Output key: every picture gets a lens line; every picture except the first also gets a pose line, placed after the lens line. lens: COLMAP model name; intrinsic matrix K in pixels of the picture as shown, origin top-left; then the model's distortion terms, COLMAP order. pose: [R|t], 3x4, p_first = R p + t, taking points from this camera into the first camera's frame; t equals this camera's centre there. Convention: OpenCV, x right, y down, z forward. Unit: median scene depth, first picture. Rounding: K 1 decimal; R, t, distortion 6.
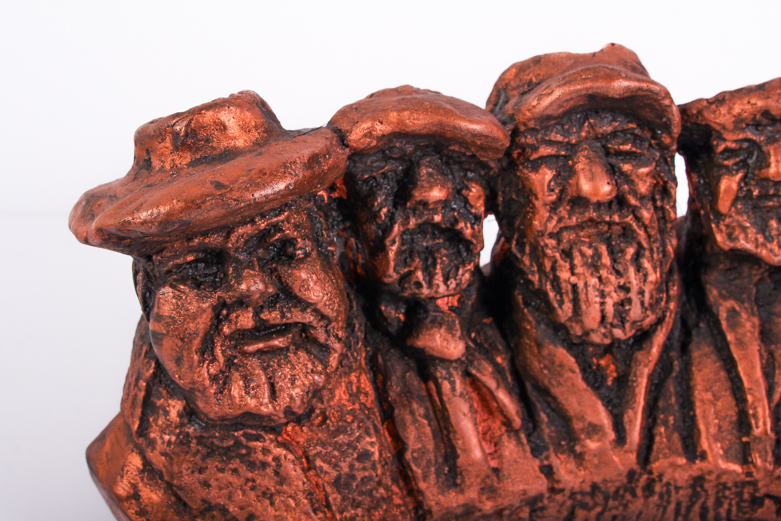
lens RADIAL K [[902.9, 0, 392.0], [0, 902.9, 255.9], [0, 0, 1]] dist [-0.089183, 0.000000]
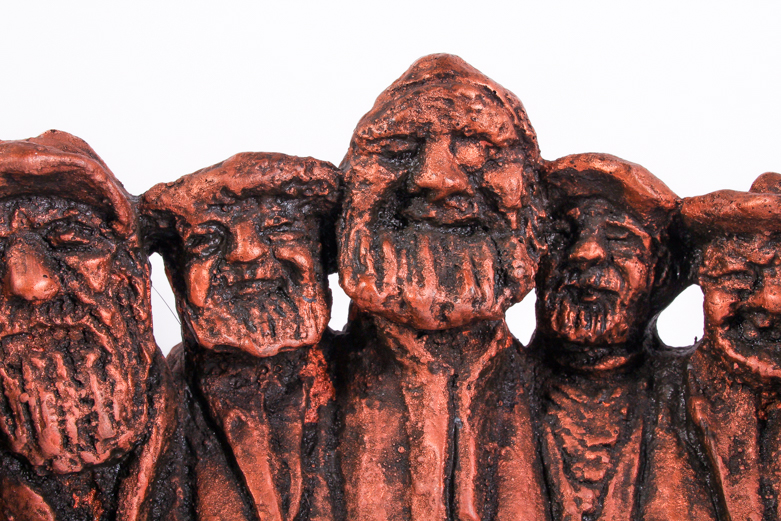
lens RADIAL K [[902.9, 0, 389.7], [0, 902.9, 260.1], [0, 0, 1]] dist [-0.089183, 0.000000]
pose [[0.944020, -0.066072, 0.323204, 0.264540], [0.141176, 0.966403, -0.214789, 0.128623], [-0.298154, 0.248394, 0.921632, 0.100779]]
